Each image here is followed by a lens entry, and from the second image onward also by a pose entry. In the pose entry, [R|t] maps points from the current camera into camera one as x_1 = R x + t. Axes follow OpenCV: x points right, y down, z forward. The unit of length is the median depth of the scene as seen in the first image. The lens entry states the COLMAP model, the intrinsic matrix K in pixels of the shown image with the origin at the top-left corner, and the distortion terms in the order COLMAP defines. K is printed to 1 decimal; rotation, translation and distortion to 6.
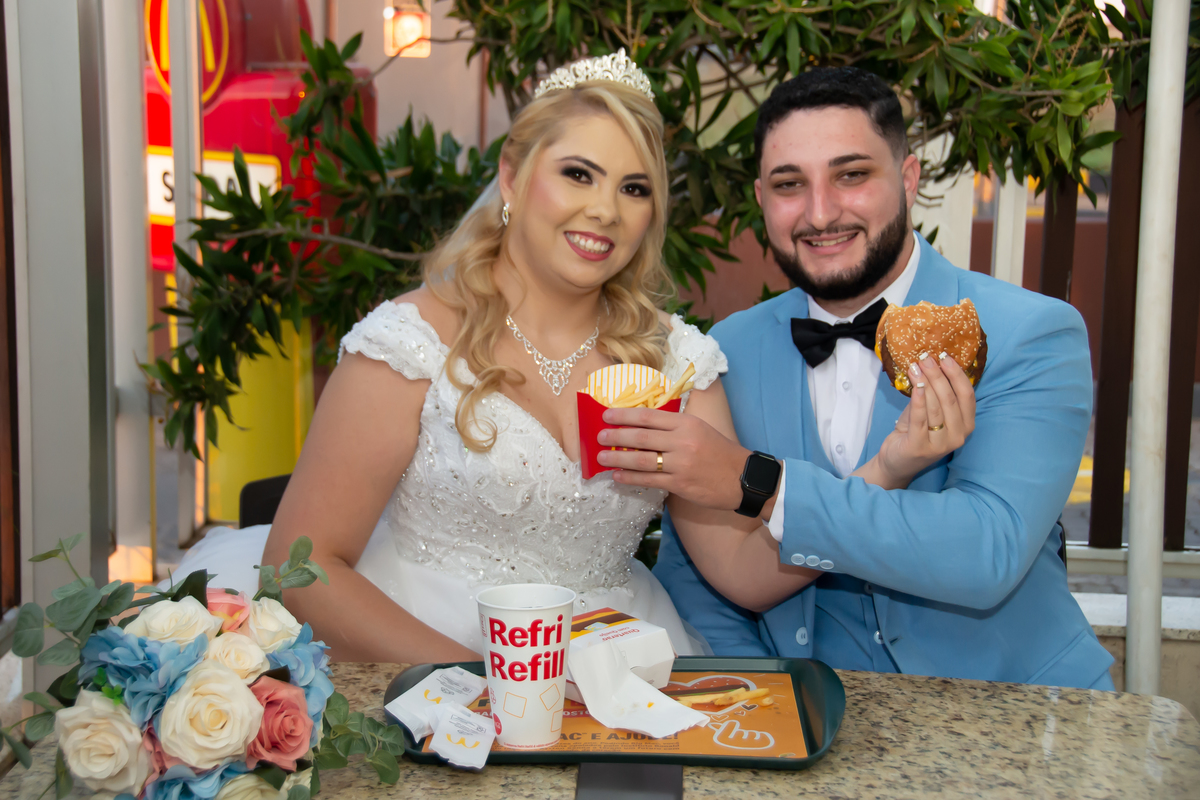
lens RADIAL K [[2222.5, 0, 573.3], [0, 2222.5, 408.8], [0, 0, 1]] dist [0.388283, 0.000000]
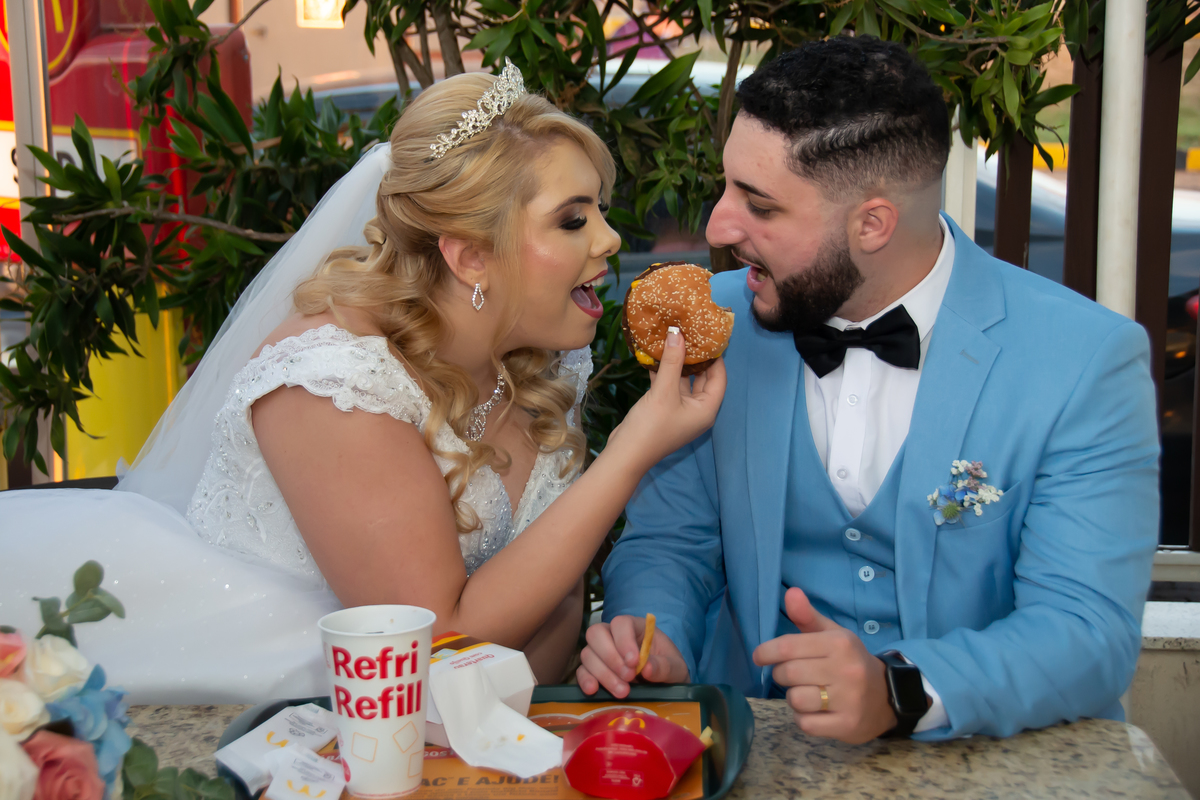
lens RADIAL K [[2348.6, 0, 570.4], [0, 2348.6, 428.8], [0, 0, 1]] dist [0.395377, 0.000000]
pose [[0.999698, -0.020695, 0.013288, 0.041315], [0.020602, 0.999763, 0.007070, 0.004347], [-0.013431, -0.006794, 0.999887, 0.093755]]
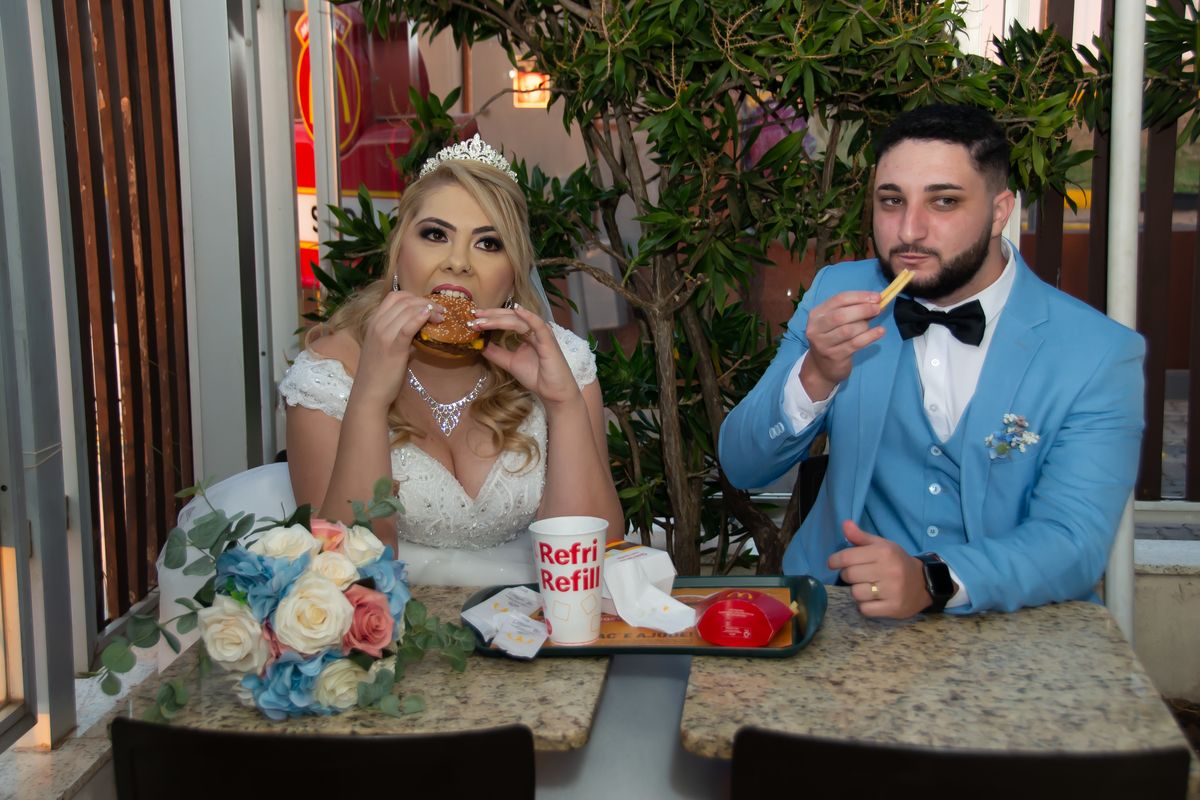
lens RADIAL K [[1942.1, 0, 584.0], [0, 1942.1, 404.1], [0, 0, 1]] dist [0.265604, 0.000000]
pose [[0.997810, -0.020107, -0.063011, 0.056464], [0.019743, 0.999785, -0.006394, 0.021634], [0.063126, 0.005136, 0.997992, -0.093089]]
